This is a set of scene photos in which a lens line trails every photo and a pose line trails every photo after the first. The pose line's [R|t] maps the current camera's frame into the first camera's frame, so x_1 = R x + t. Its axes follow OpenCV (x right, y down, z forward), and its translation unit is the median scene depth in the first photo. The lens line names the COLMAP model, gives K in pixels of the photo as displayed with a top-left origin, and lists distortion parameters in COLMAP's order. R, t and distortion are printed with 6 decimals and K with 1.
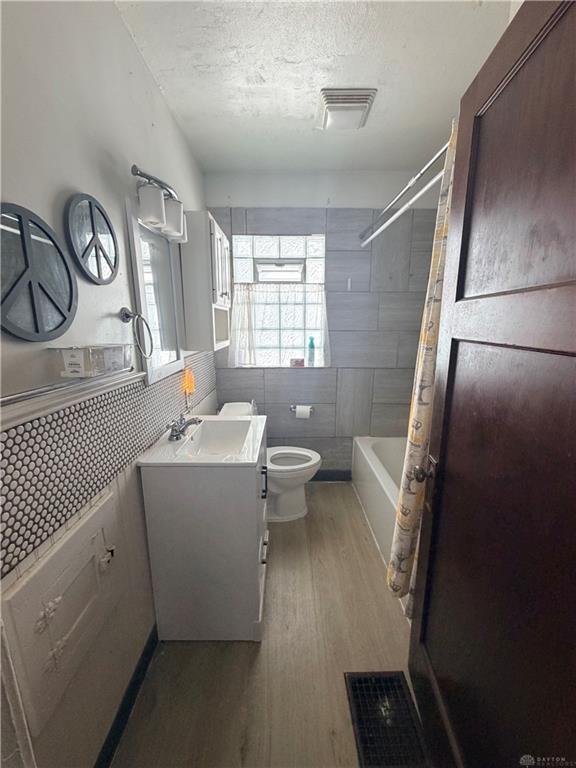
lens RADIAL K [[305.7, 0, 288.0], [0, 305.7, 384.0], [0, 0, 1]] dist [-0.001363, -0.000004]
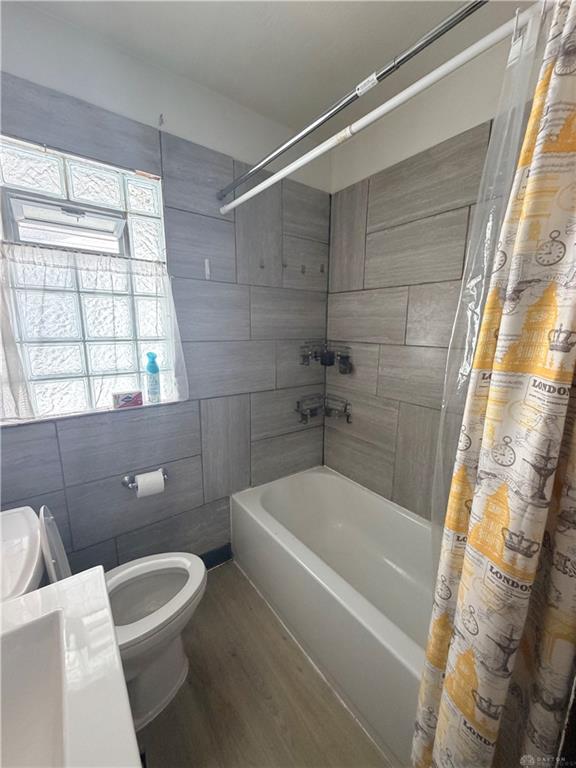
lens RADIAL K [[305.7, 0, 288.0], [0, 305.7, 384.0], [0, 0, 1]] dist [-0.001363, -0.000004]
pose [[0.803617, -0.103318, 0.586110, -0.061880], [0.112680, 0.993417, 0.020621, -0.080556], [-0.584383, 0.049471, 0.809969, 0.391792]]
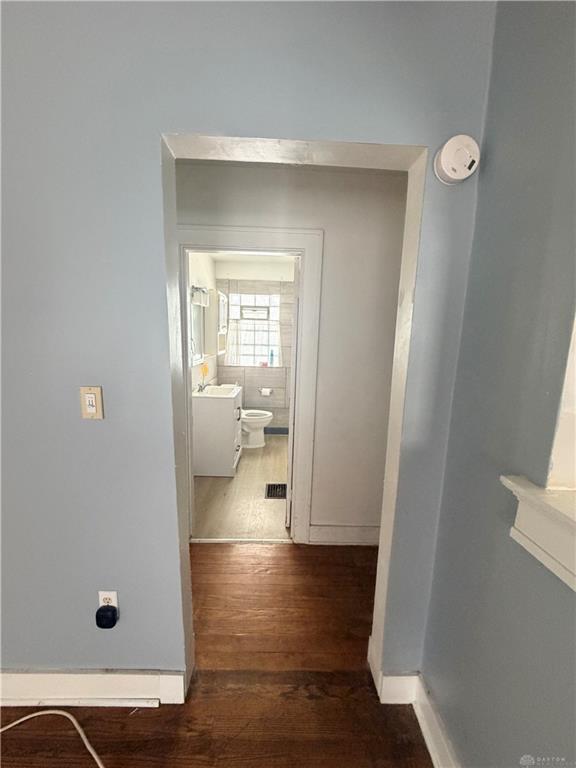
lens RADIAL K [[305.7, 0, 288.0], [0, 305.7, 384.0], [0, 0, 1]] dist [-0.001363, -0.000004]
pose [[0.999342, 0.031173, 0.018540, 0.146409], [-0.030369, 0.998648, -0.042191, 0.118681], [-0.019830, 0.041600, 0.998938, -0.781978]]
